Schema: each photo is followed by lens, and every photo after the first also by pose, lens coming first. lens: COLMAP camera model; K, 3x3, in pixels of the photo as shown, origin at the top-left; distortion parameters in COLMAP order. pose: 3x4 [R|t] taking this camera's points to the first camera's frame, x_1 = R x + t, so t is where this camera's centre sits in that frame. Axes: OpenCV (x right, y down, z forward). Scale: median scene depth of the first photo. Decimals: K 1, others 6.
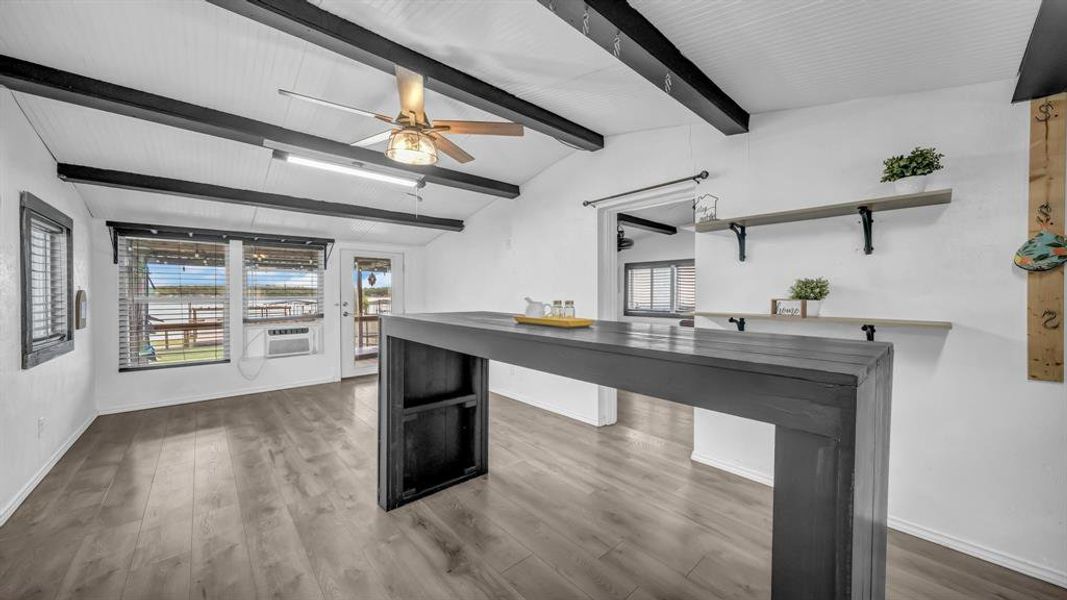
lens RADIAL K [[370.1, 0, 537.2], [0, 370.1, 298.1], [0, 0, 1]] dist [0.009369, 0.000182]
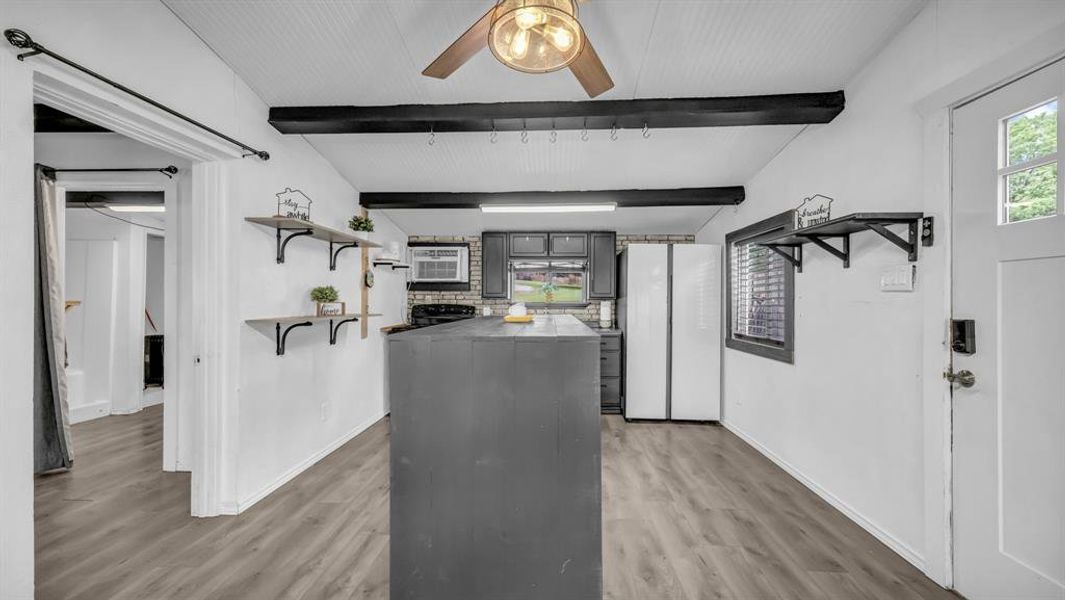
lens RADIAL K [[414.3, 0, 538.5], [0, 414.3, 298.0], [0, 0, 1]] dist [-0.018339, 0.012100]
pose [[-0.707987, -0.001475, 0.706223, -0.769179], [0.003832, 0.999975, 0.005930, -0.015966], [-0.706215, 0.006904, -0.707964, 1.448059]]
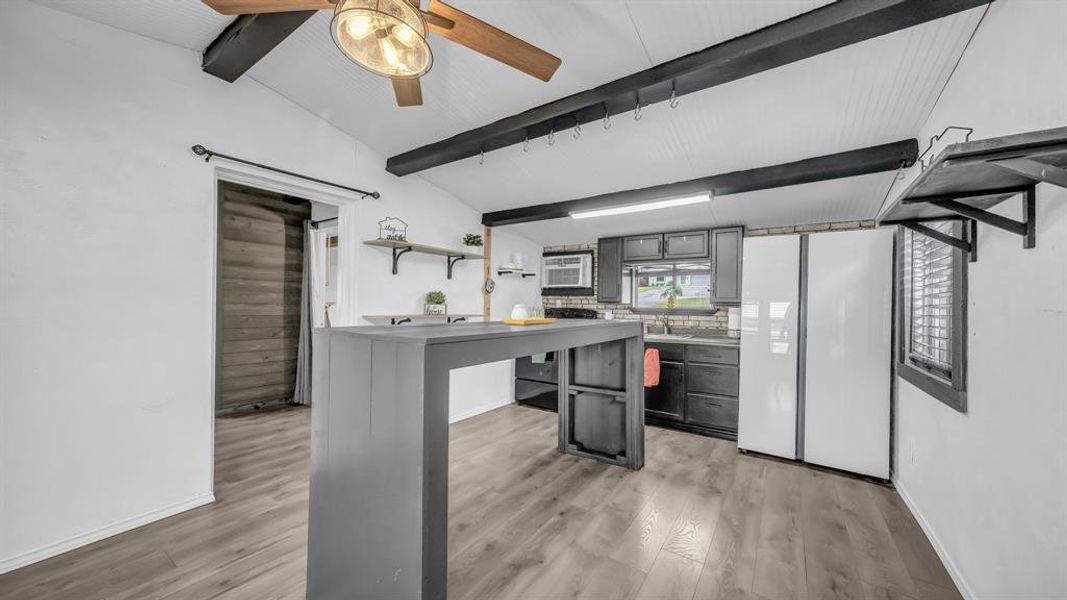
lens RADIAL K [[379.4, 0, 537.3], [0, 379.4, 300.6], [0, 0, 1]] dist [-0.000046, 0.000096]
pose [[-0.229222, 0.002391, 0.973371, -0.943835], [-0.002535, 0.999992, -0.003053, -0.007693], [-0.973371, -0.003167, -0.229214, 0.922882]]
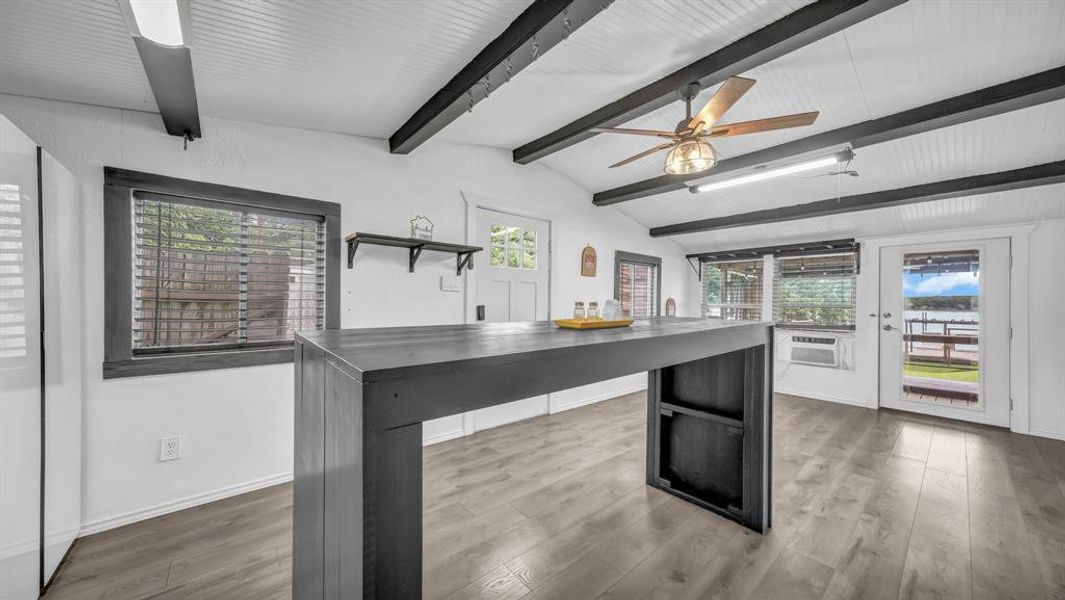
lens RADIAL K [[378.7, 0, 536.3], [0, 378.7, 300.6], [0, 0, 1]] dist [-0.000046, 0.000096]
pose [[-0.023576, 0.001983, -0.999720, 0.746850], [-0.024552, 0.999695, 0.002562, 0.002016], [0.999421, 0.024605, -0.023520, 0.621935]]
